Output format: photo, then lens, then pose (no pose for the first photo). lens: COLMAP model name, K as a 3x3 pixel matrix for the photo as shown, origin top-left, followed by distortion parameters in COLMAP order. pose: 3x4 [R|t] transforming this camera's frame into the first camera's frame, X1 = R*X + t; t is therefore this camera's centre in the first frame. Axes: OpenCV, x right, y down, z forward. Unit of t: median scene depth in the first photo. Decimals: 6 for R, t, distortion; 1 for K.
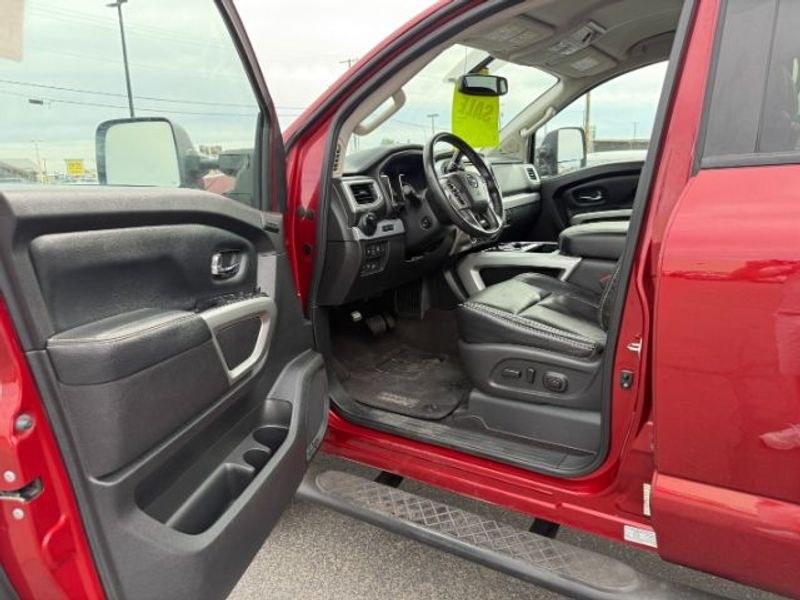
lens RADIAL K [[566.9, 0, 397.4], [0, 566.9, 298.1], [0, 0, 1]] dist [0.063960, -0.085662]
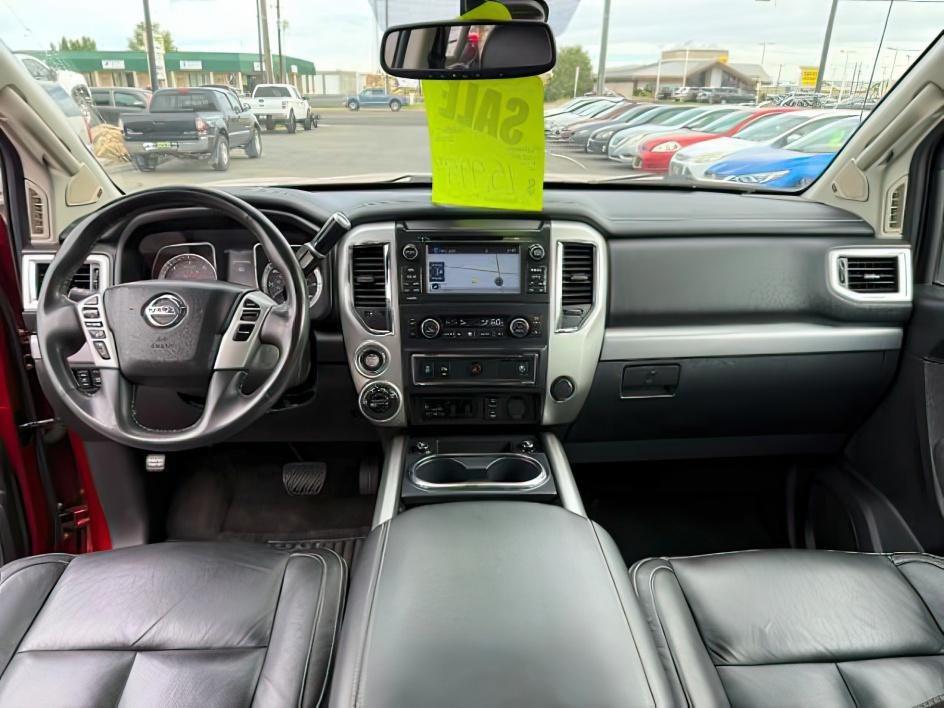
lens RADIAL K [[688.6, 0, 490.1], [0, 688.6, 371.2], [0, 0, 1]] dist [0.042852, -0.072854]
pose [[0.583445, 0.353094, -0.731380, 0.441669], [-0.213934, 0.935558, 0.281004, -0.237694], [0.783469, -0.007483, 0.621386, 0.565234]]
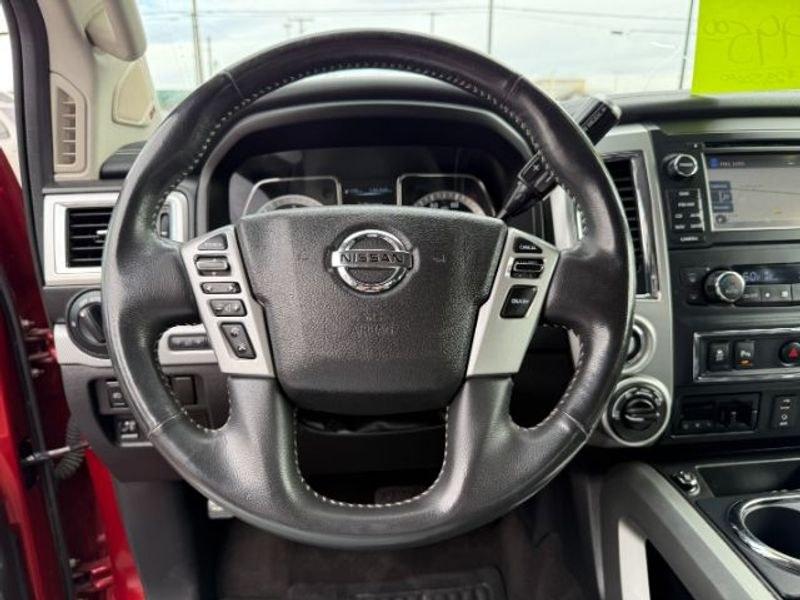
lens RADIAL K [[569.6, 0, 403.1], [0, 569.6, 301.4], [0, 0, 1]] dist [0.064928, -0.087500]
pose [[0.613163, 0.266833, -0.743527, 0.198468], [-0.186418, 0.963517, 0.192049, -0.152483], [0.767646, 0.020849, 0.640535, 0.569678]]
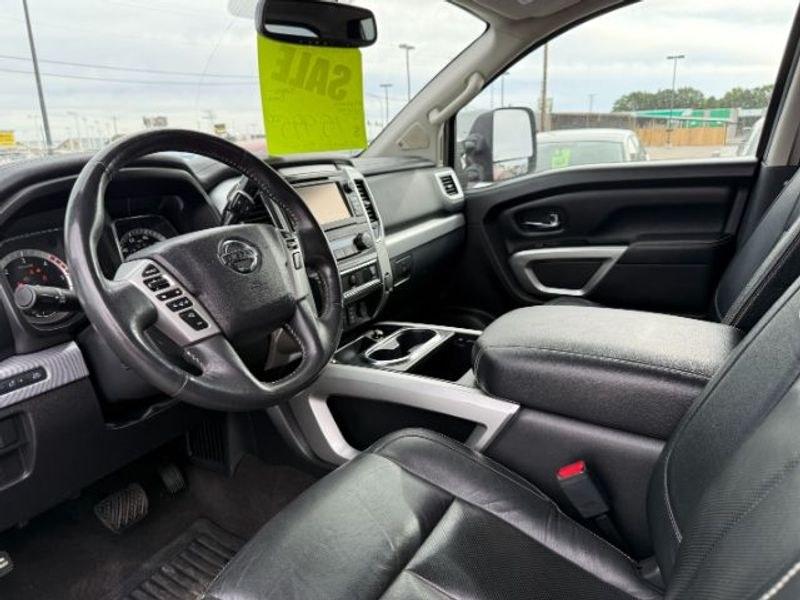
lens RADIAL K [[569.6, 0, 403.1], [0, 569.6, 301.4], [0, 0, 1]] dist [0.064928, -0.087500]
pose [[0.996787, -0.018381, 0.077960, 0.138370], [0.014460, 0.998616, 0.050562, -0.126418], [-0.078782, -0.049272, 0.995673, 0.391005]]
